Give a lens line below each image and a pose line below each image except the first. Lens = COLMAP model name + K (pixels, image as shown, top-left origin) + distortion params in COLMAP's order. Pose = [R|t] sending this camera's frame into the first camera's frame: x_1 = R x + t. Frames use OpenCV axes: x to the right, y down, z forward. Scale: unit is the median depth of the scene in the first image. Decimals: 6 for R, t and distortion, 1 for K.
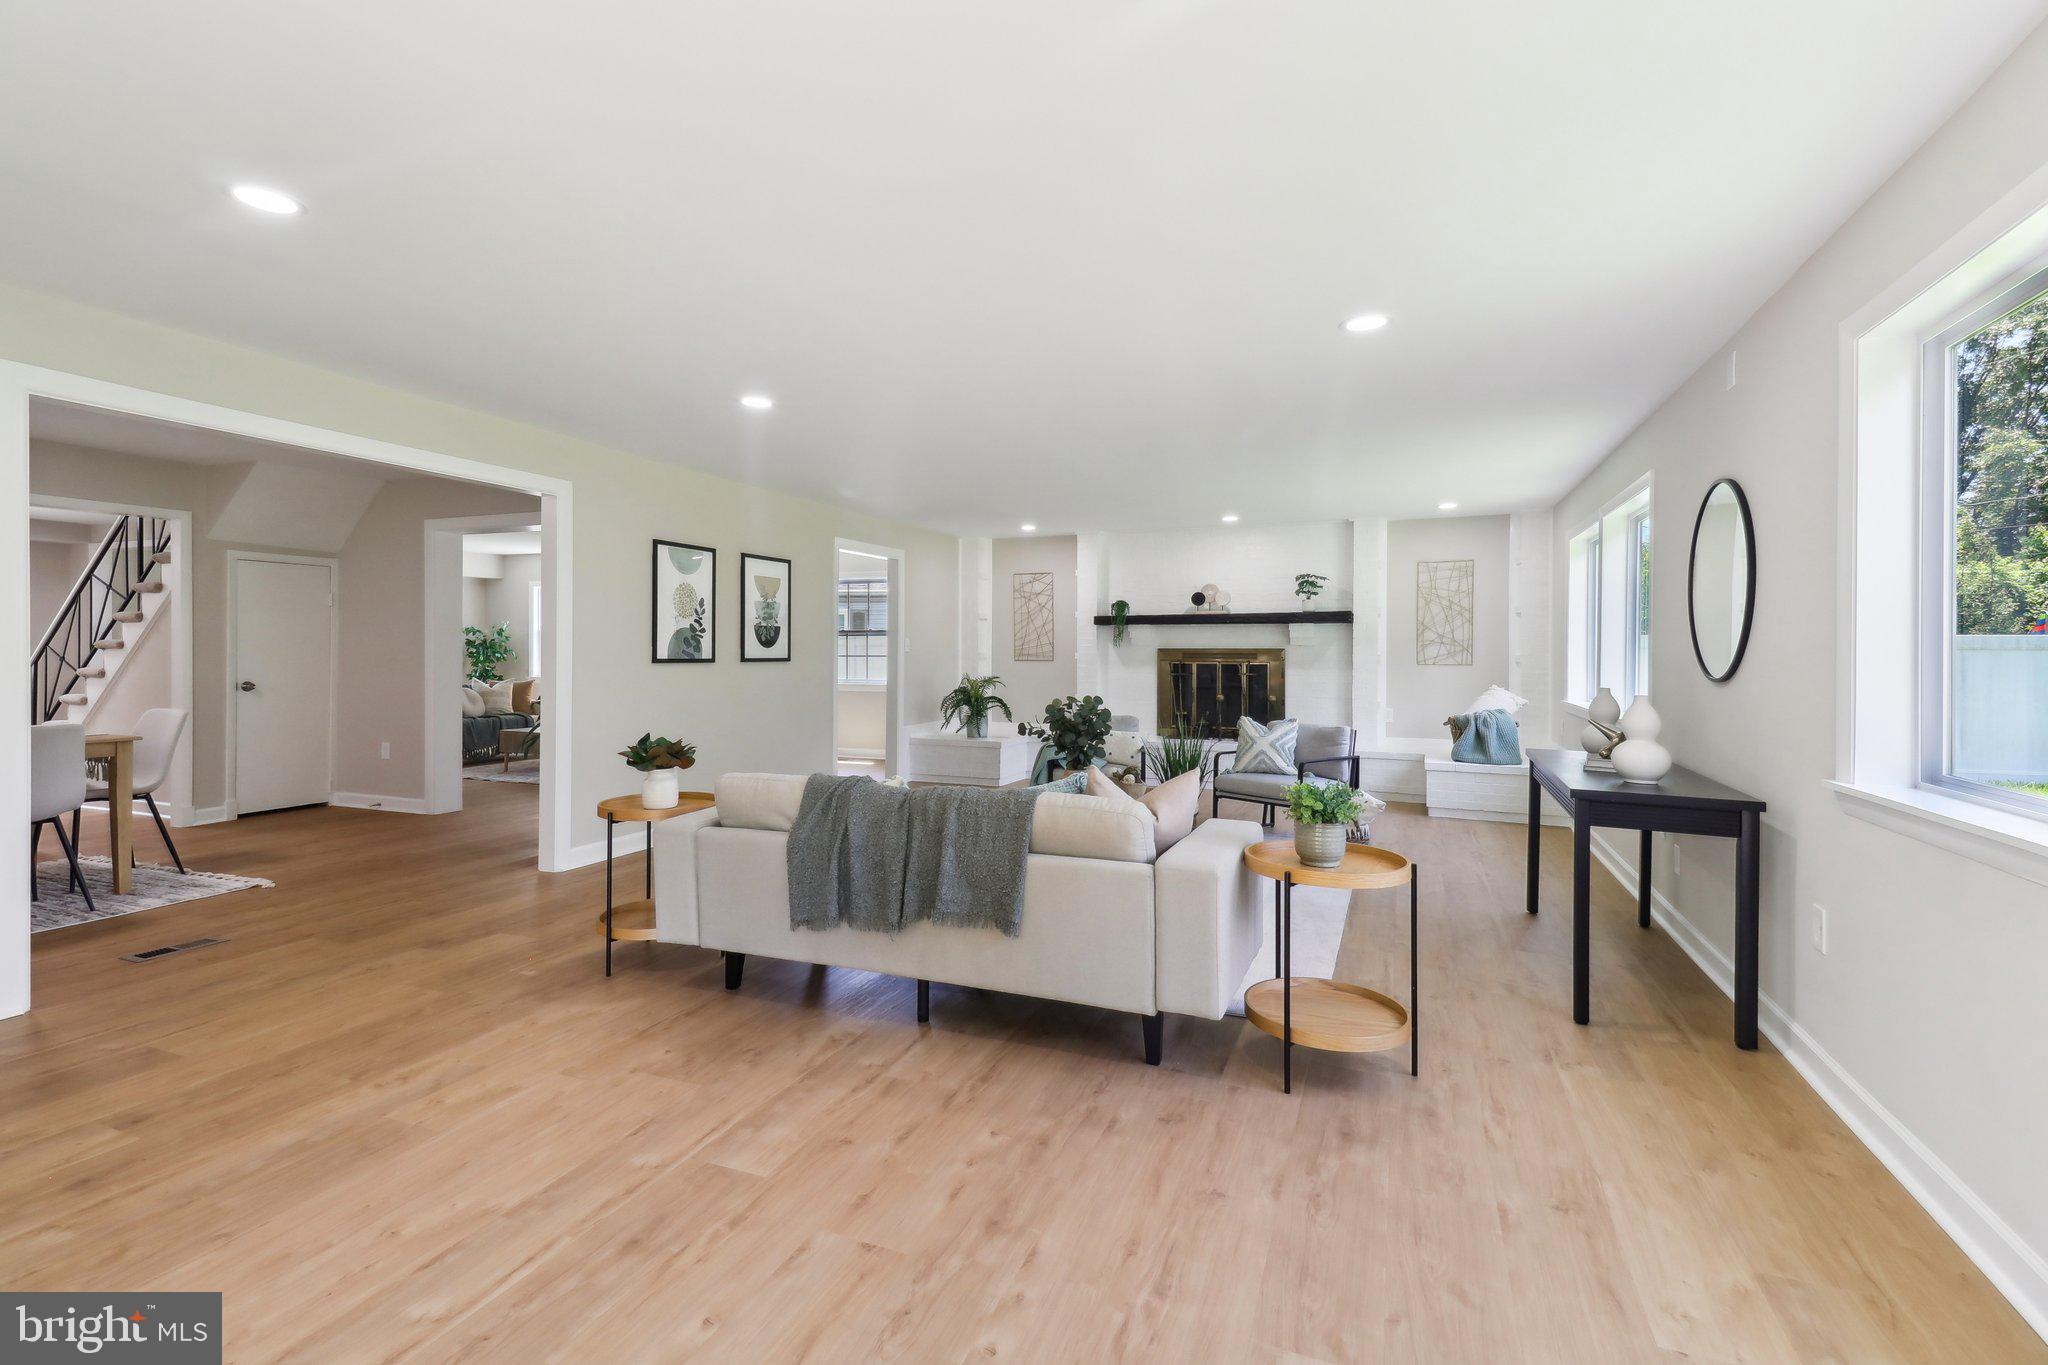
lens RADIAL K [[964.4, 0, 1025.5], [0, 964.4, 661.1], [0, 0, 1]] dist [0.045898, -0.016665]
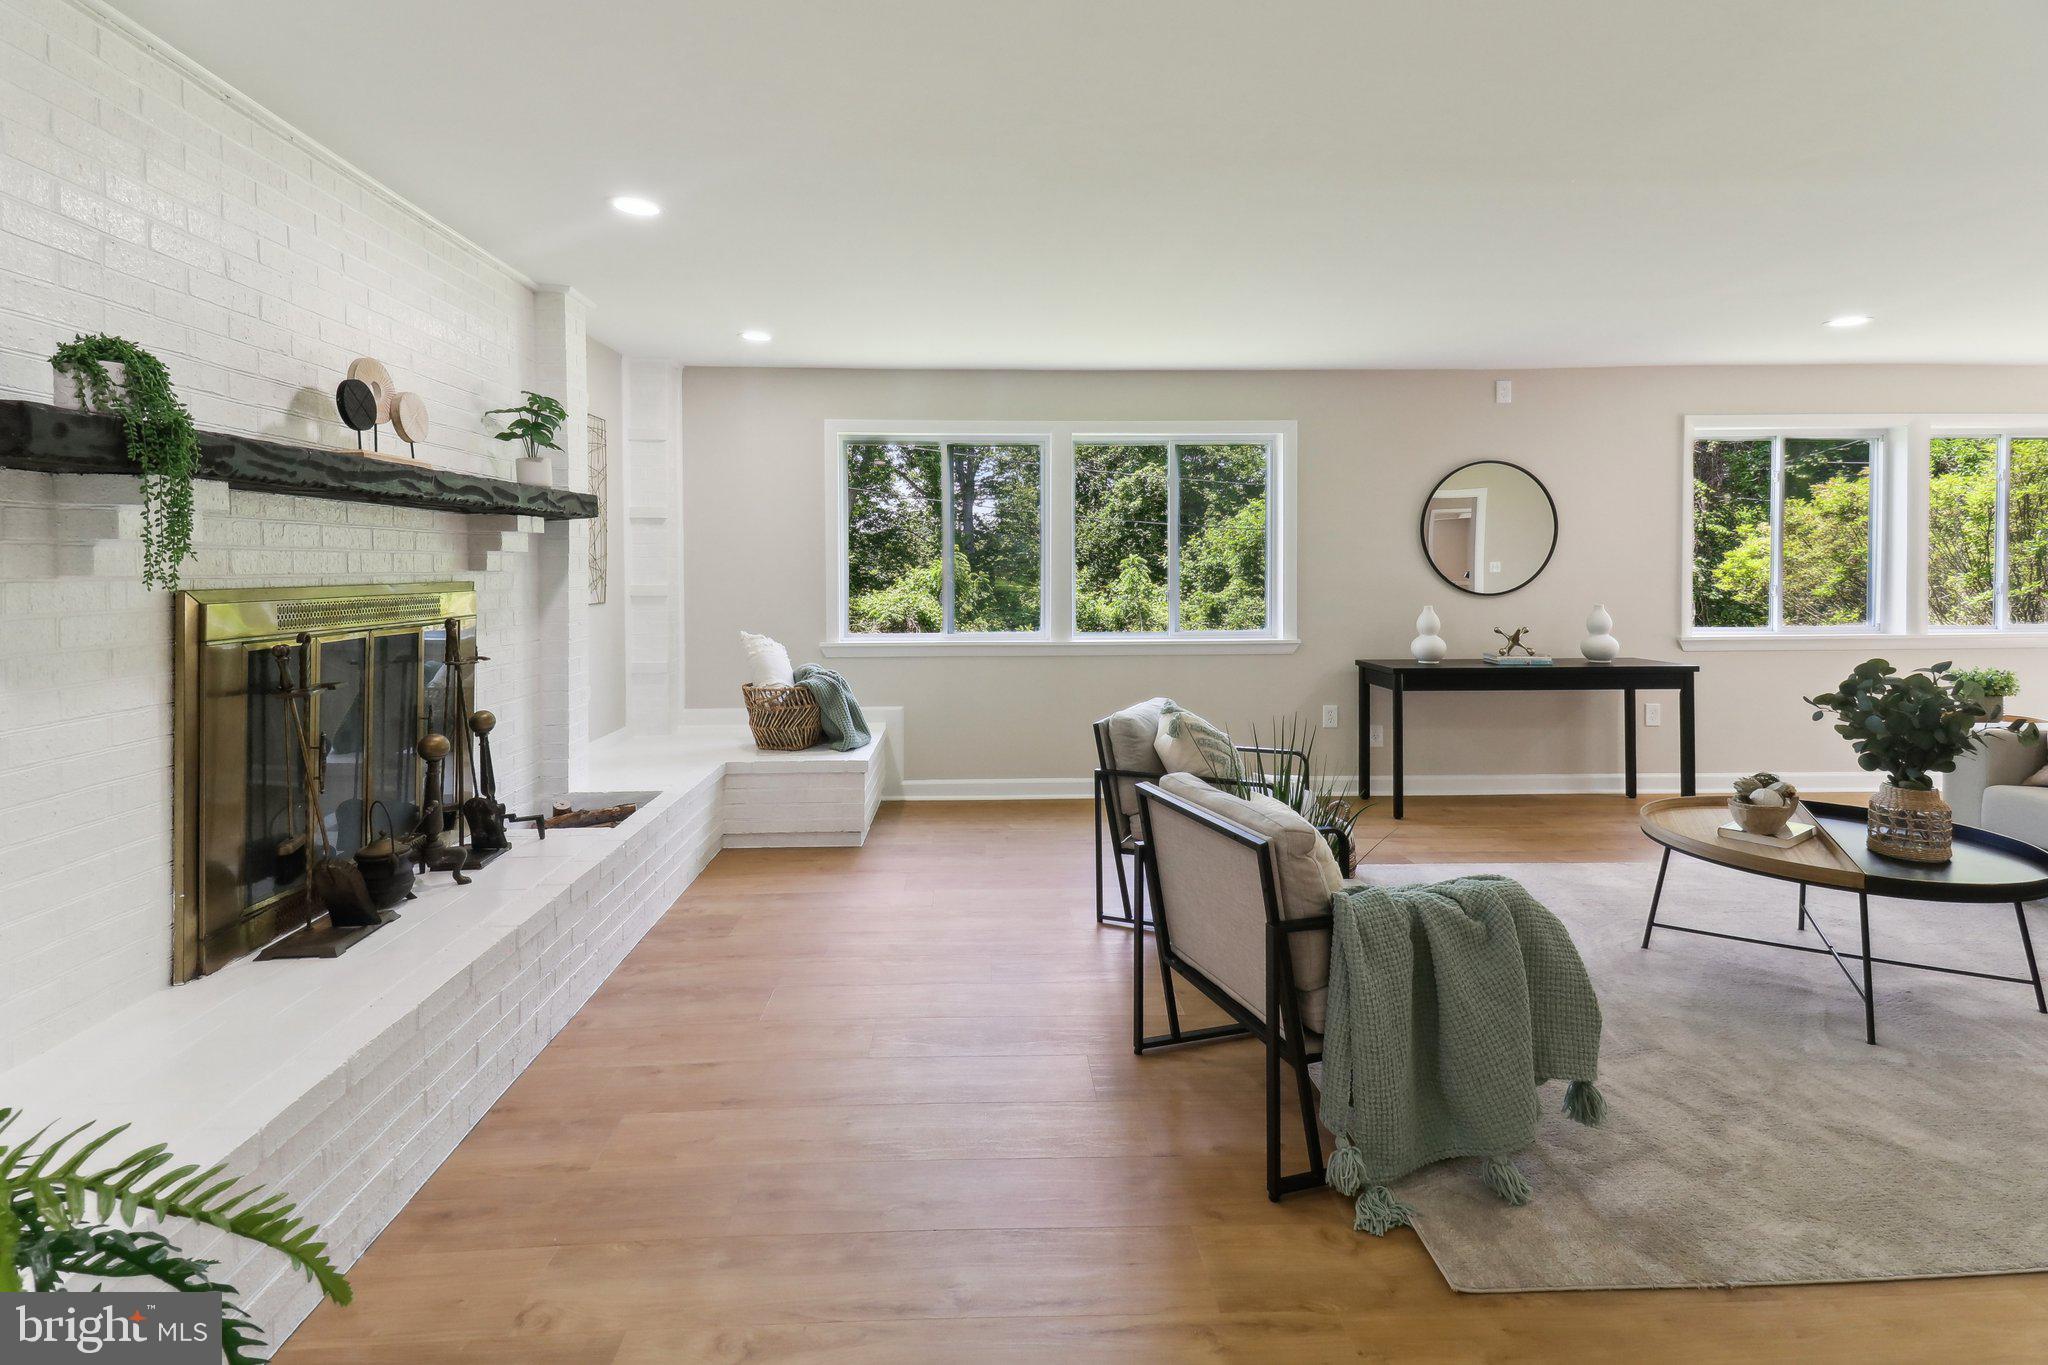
lens RADIAL K [[964.4, 0, 988.7], [0, 964.4, 581.8], [0, 0, 1]] dist [0.045898, -0.016665]
pose [[-0.392988, -0.016419, 0.919397, -0.150161], [0.013342, 0.999634, 0.023555, -0.018294], [-0.919447, 0.021523, -0.392625, 0.951703]]
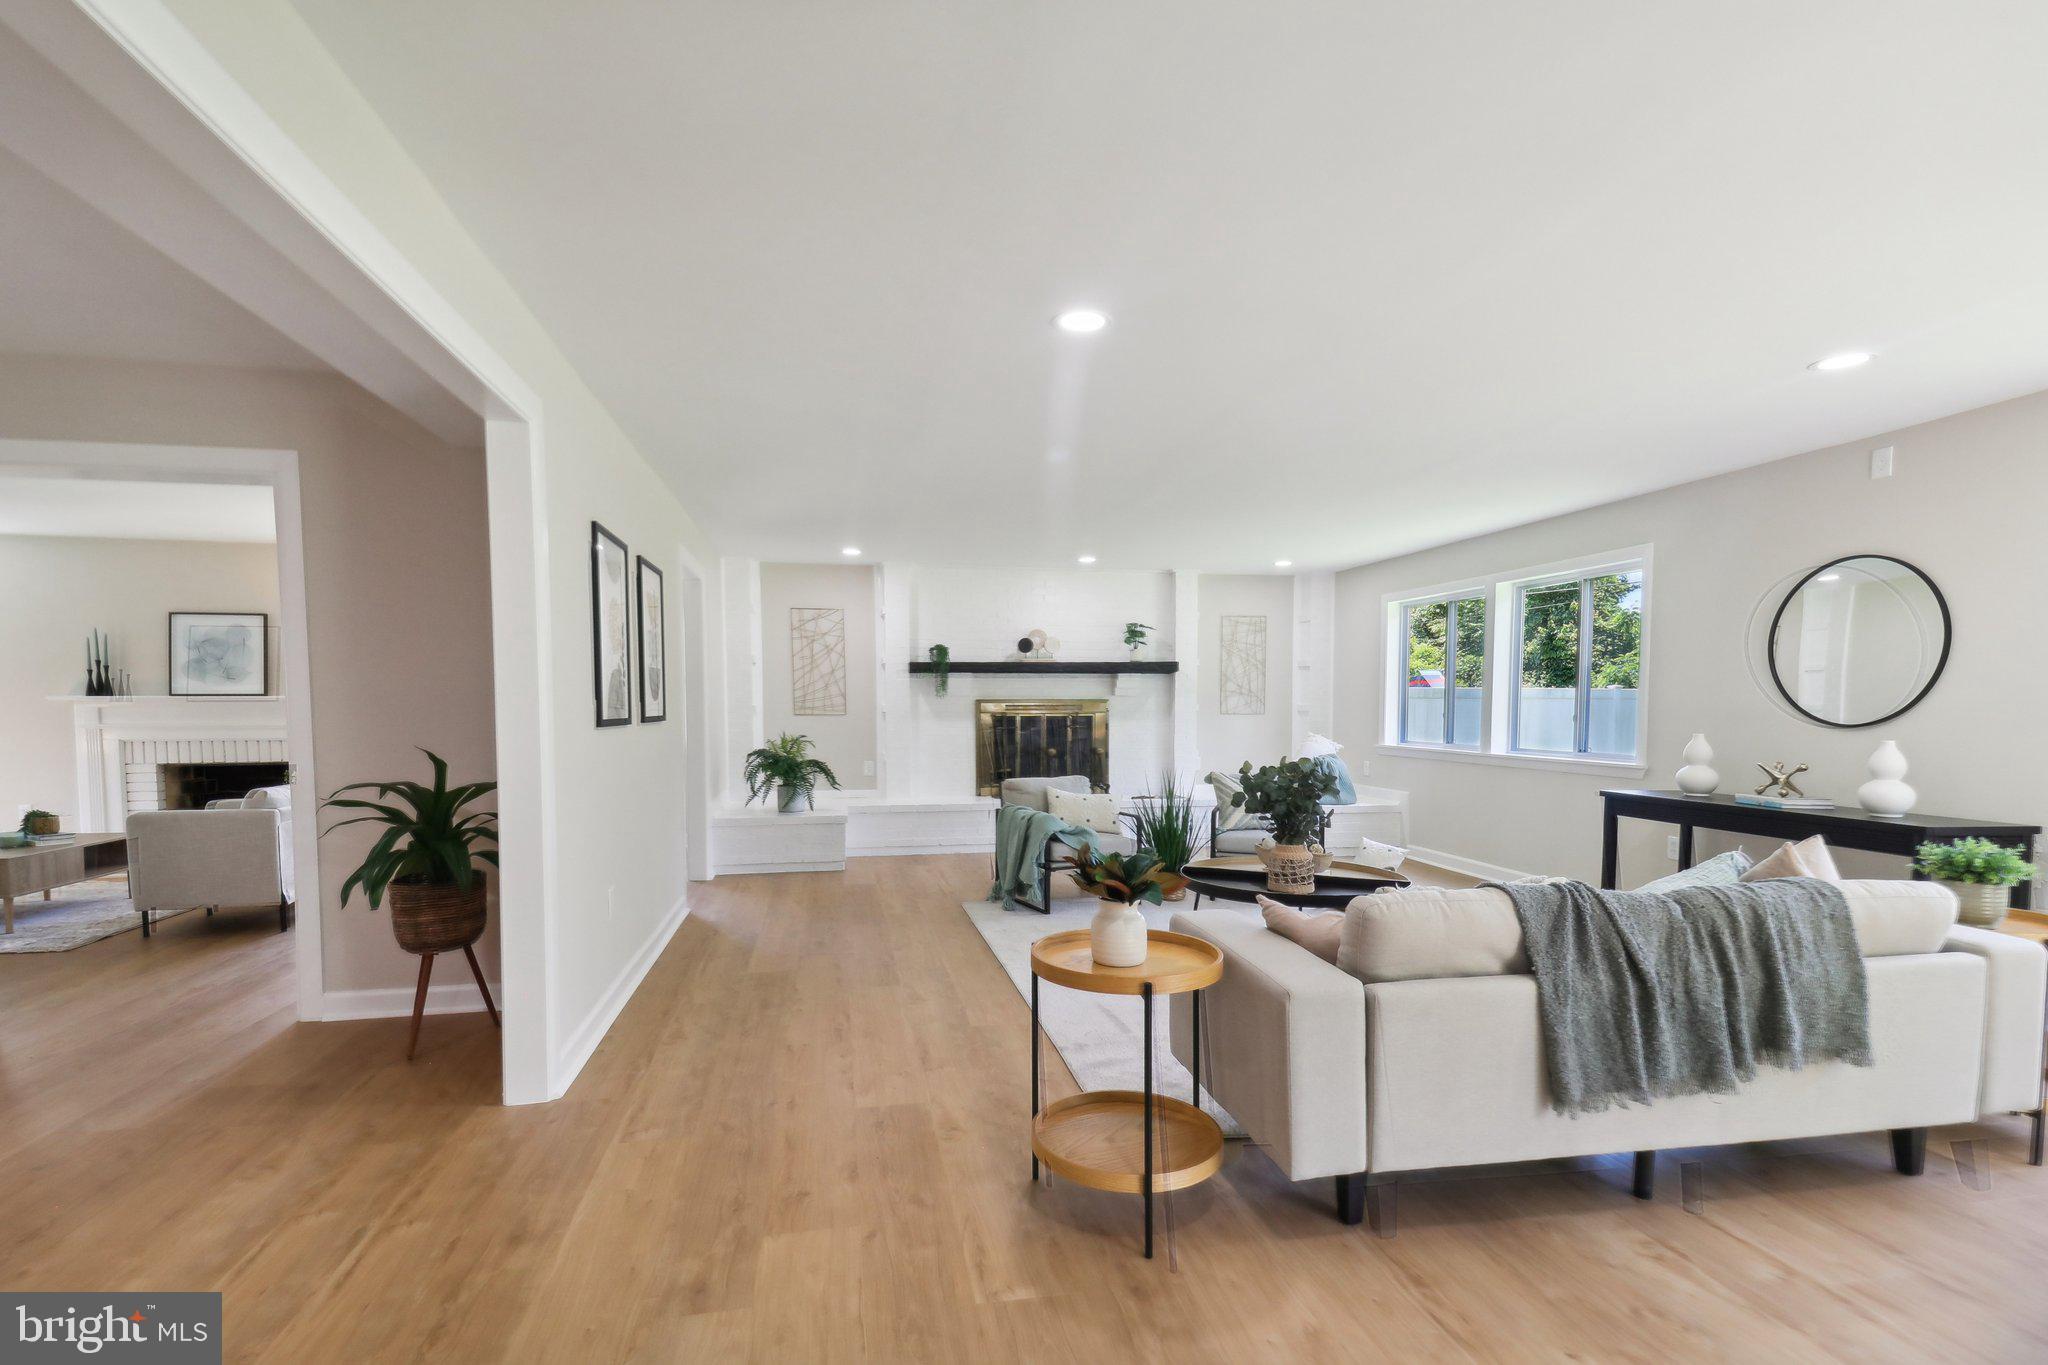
lens RADIAL K [[964.4, 0, 1030.7], [0, 964.4, 761.9], [0, 0, 1]] dist [0.045898, -0.016665]
pose [[0.834967, -0.039666, 0.548869, -0.327667], [0.010643, 0.998376, 0.055961, -0.005201], [-0.550198, -0.040884, 0.834033, 0.227945]]
